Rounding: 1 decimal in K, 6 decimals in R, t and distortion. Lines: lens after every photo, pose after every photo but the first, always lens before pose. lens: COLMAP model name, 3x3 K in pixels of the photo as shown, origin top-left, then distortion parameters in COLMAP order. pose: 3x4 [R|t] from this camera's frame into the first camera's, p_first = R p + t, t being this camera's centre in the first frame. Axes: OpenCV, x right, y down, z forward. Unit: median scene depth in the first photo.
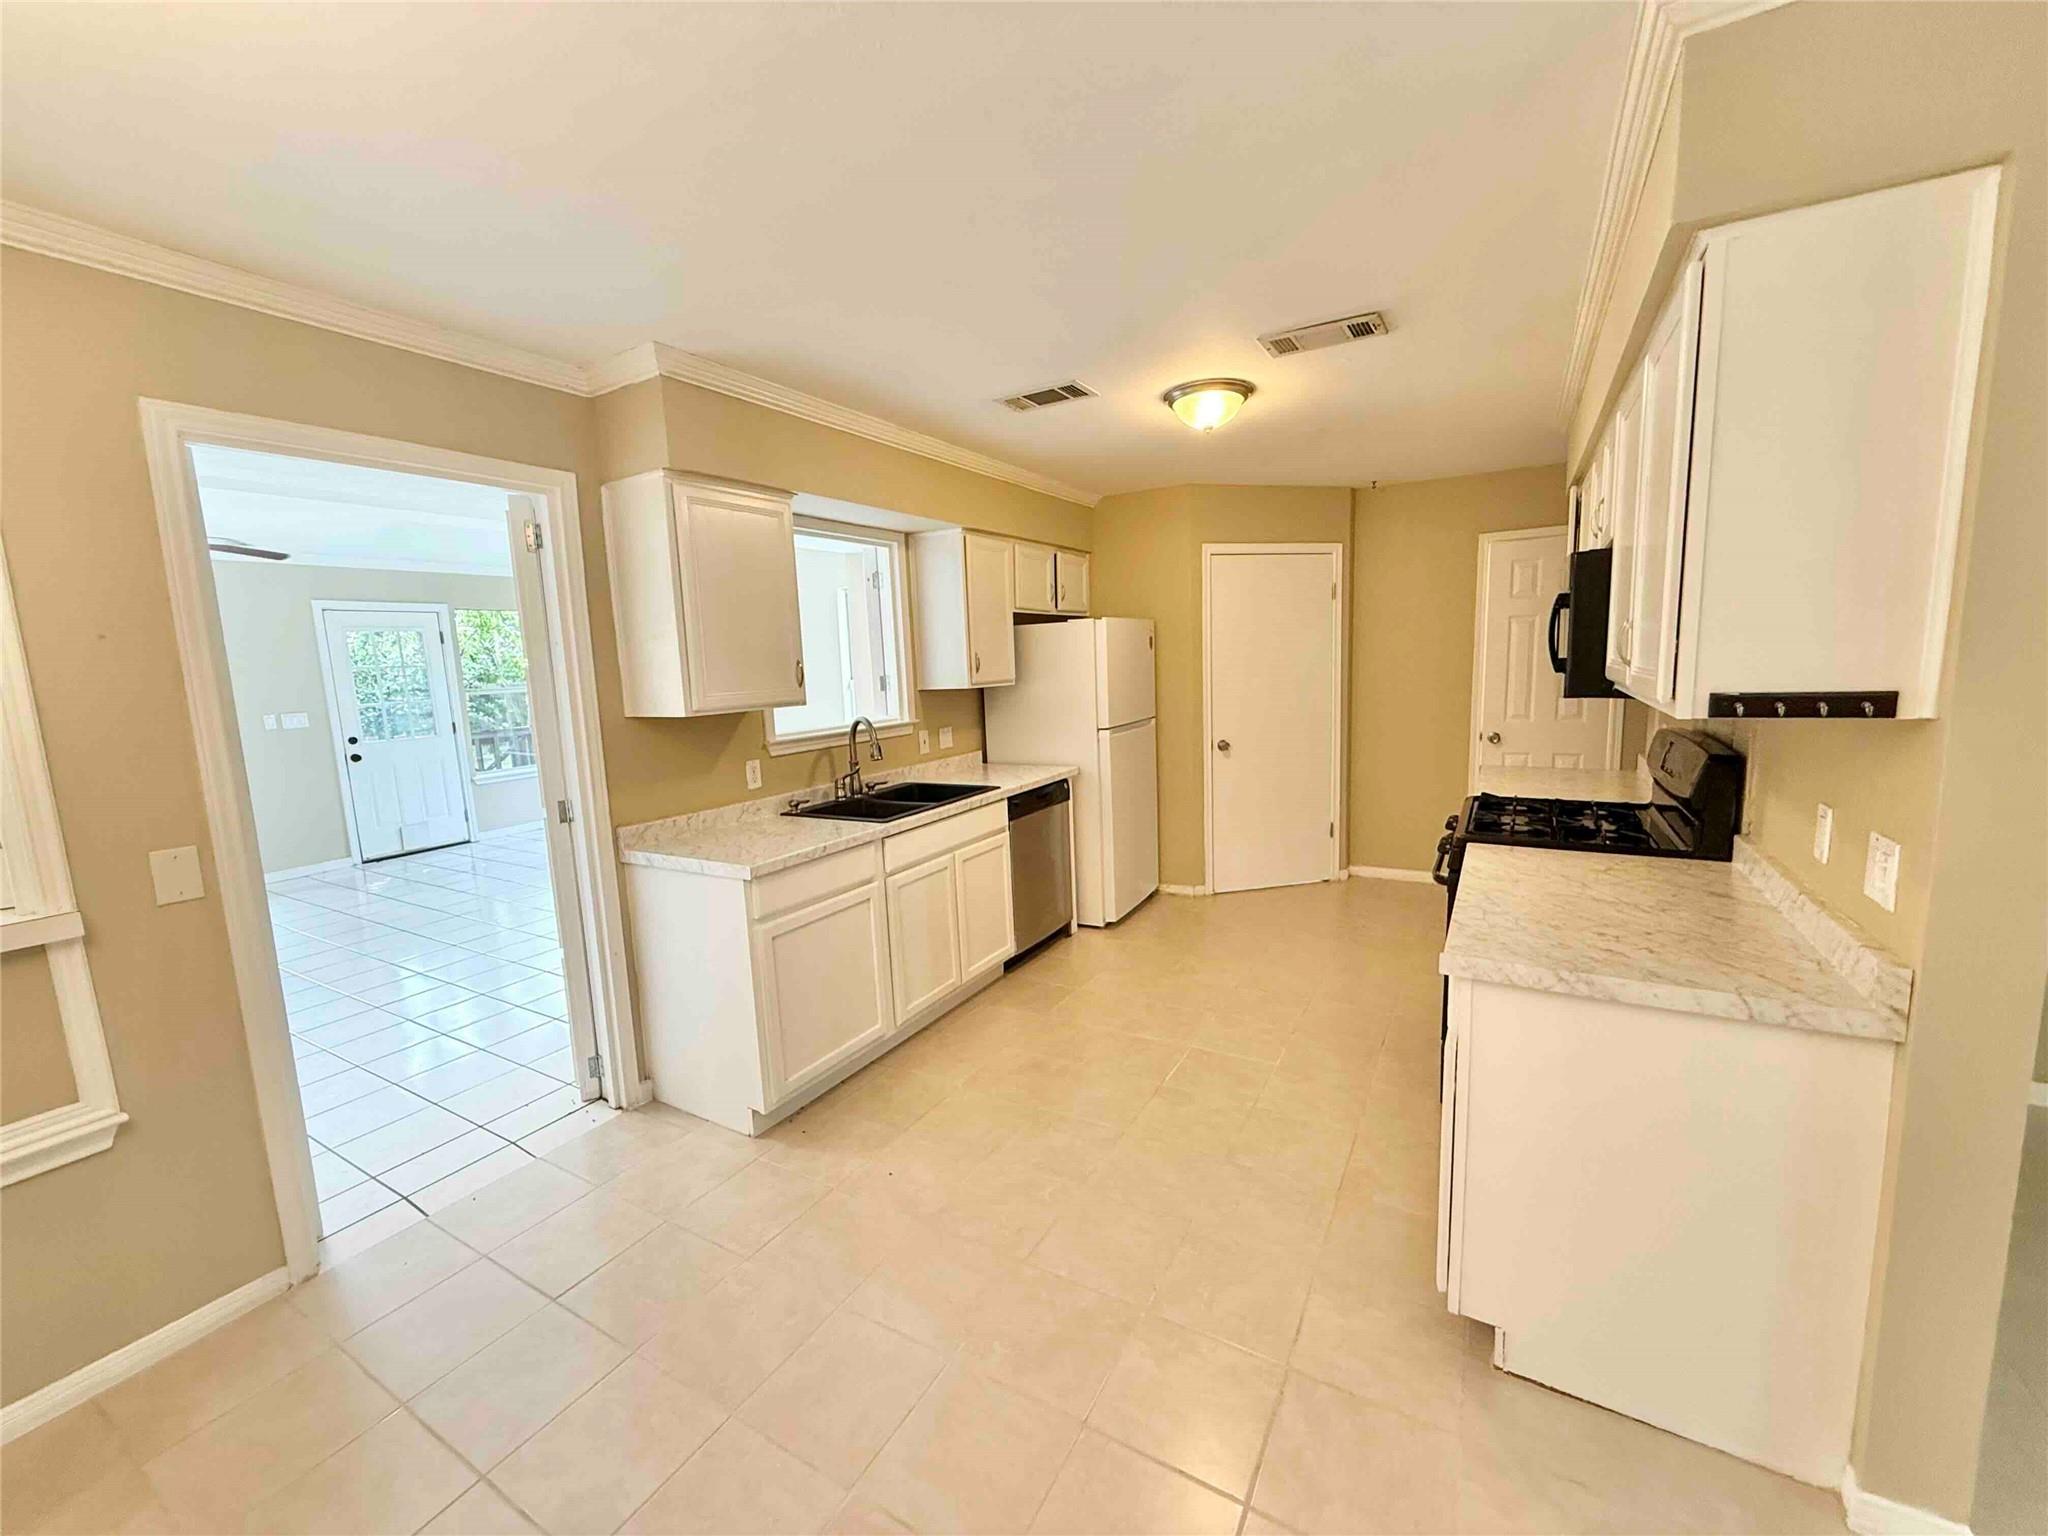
lens RADIAL K [[812.1, 0, 1019.7], [0, 812.1, 773.9], [0, 0, 1]] dist [-0.000182, -0.000149]
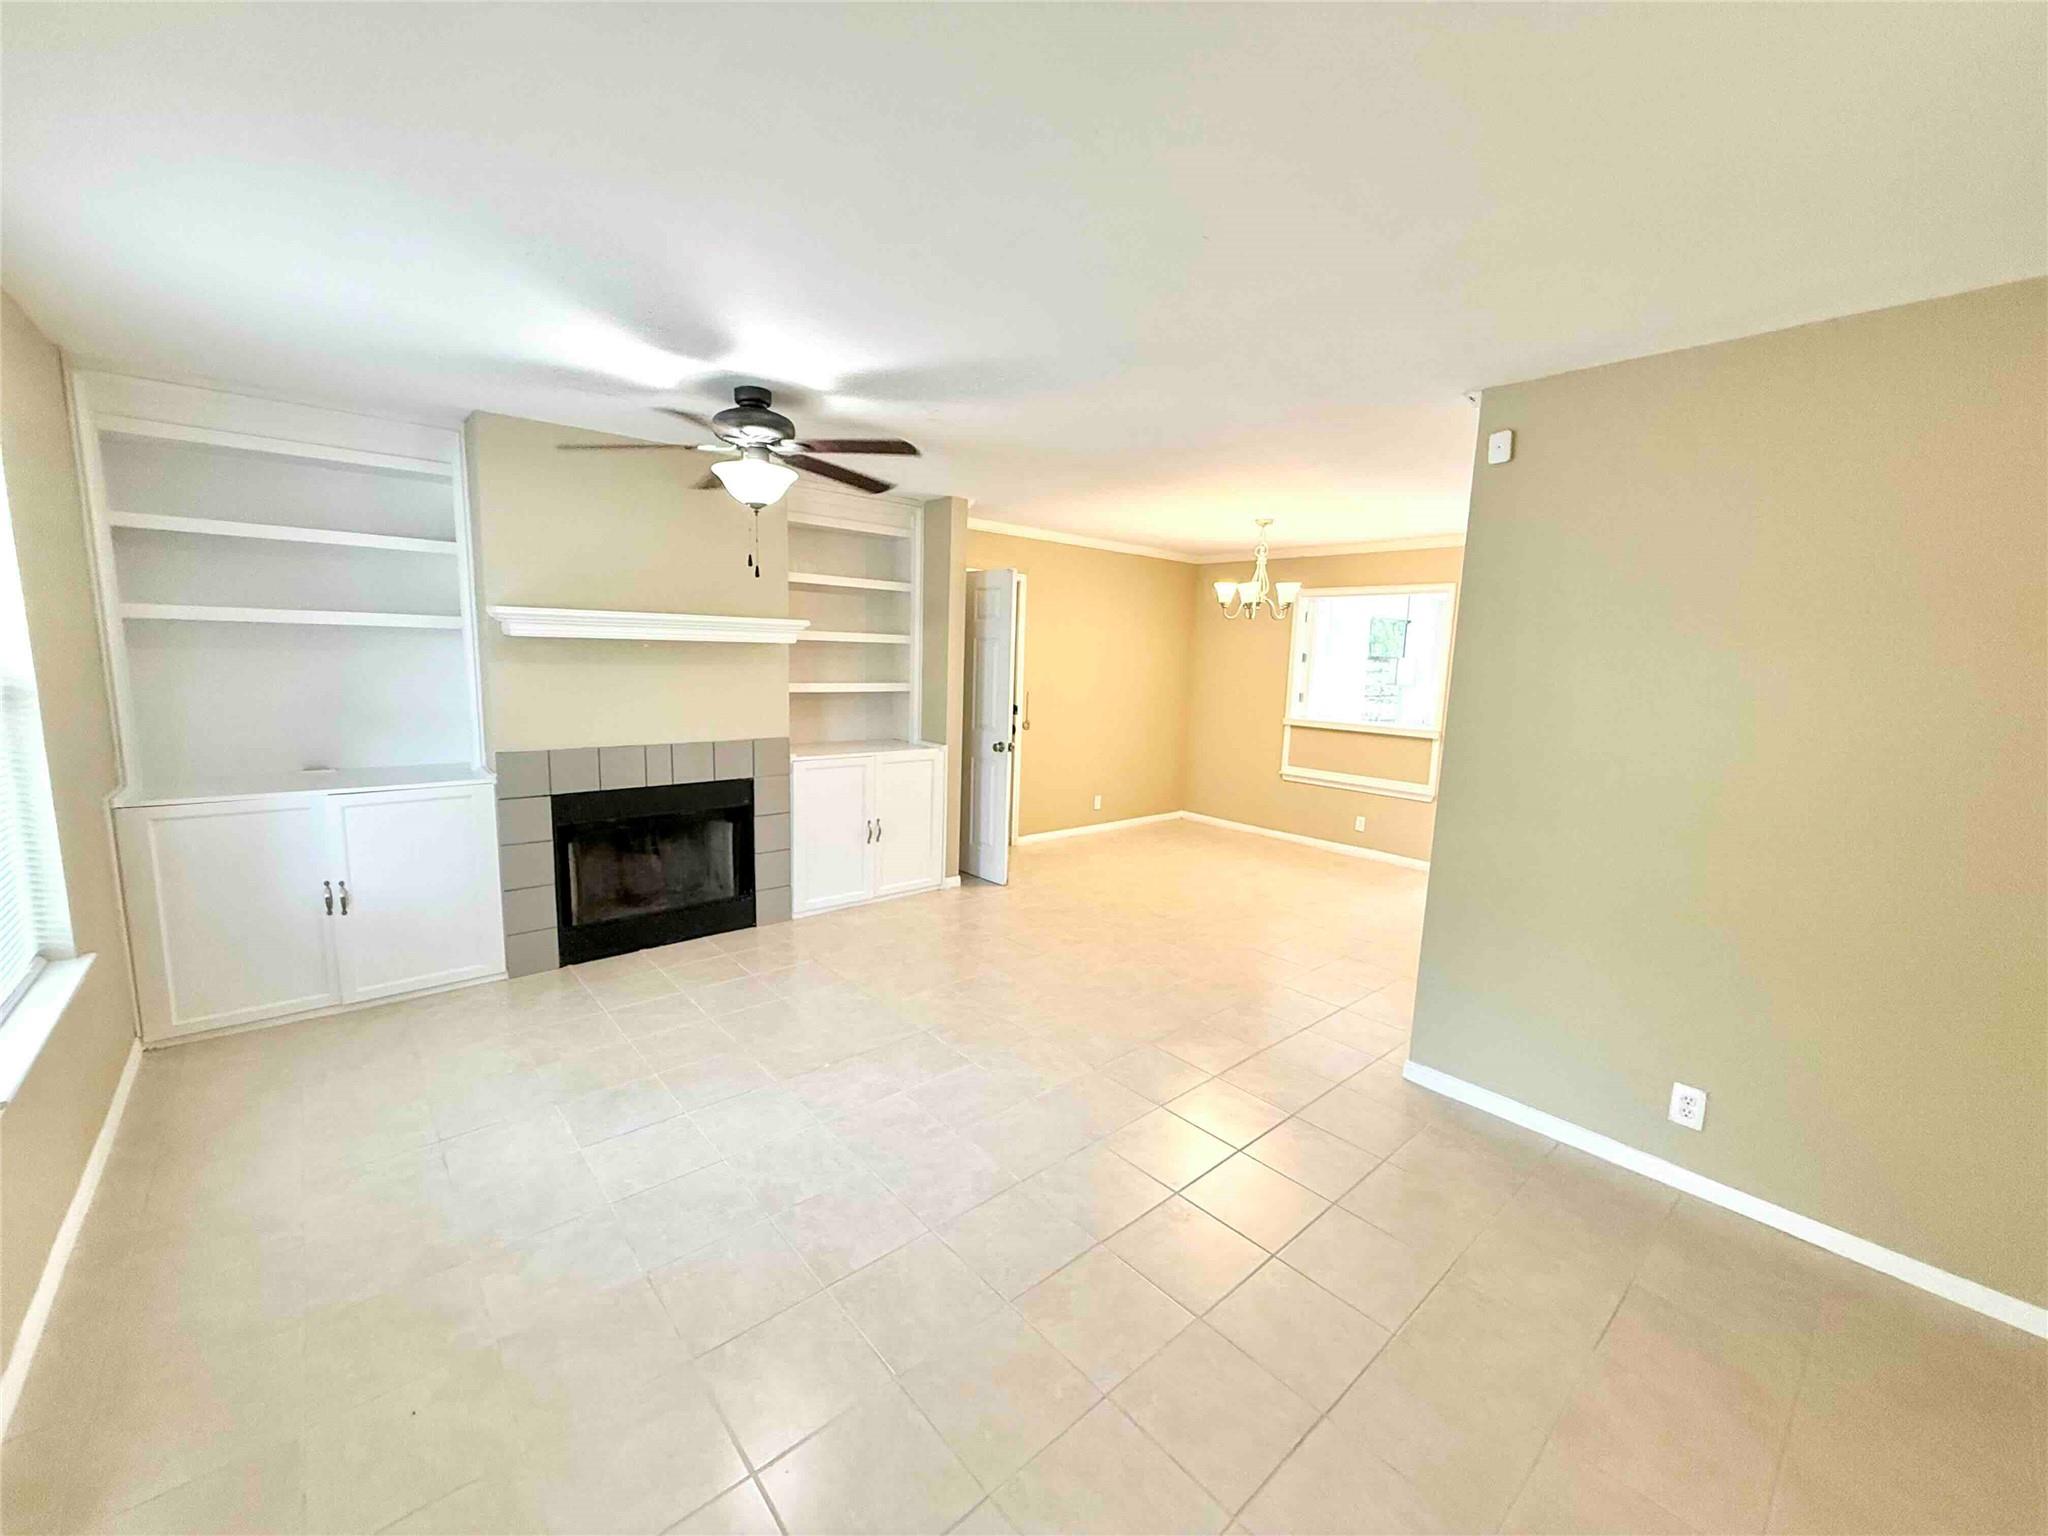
lens RADIAL K [[812.1, 0, 1022.0], [0, 812.1, 769.1], [0, 0, 1]] dist [-0.000182, -0.000149]
pose [[-0.318750, 0.164397, -0.933473, 1.432682], [-0.152939, 0.963018, 0.221824, -0.093208], [0.935419, 0.213471, -0.281819, 0.174928]]
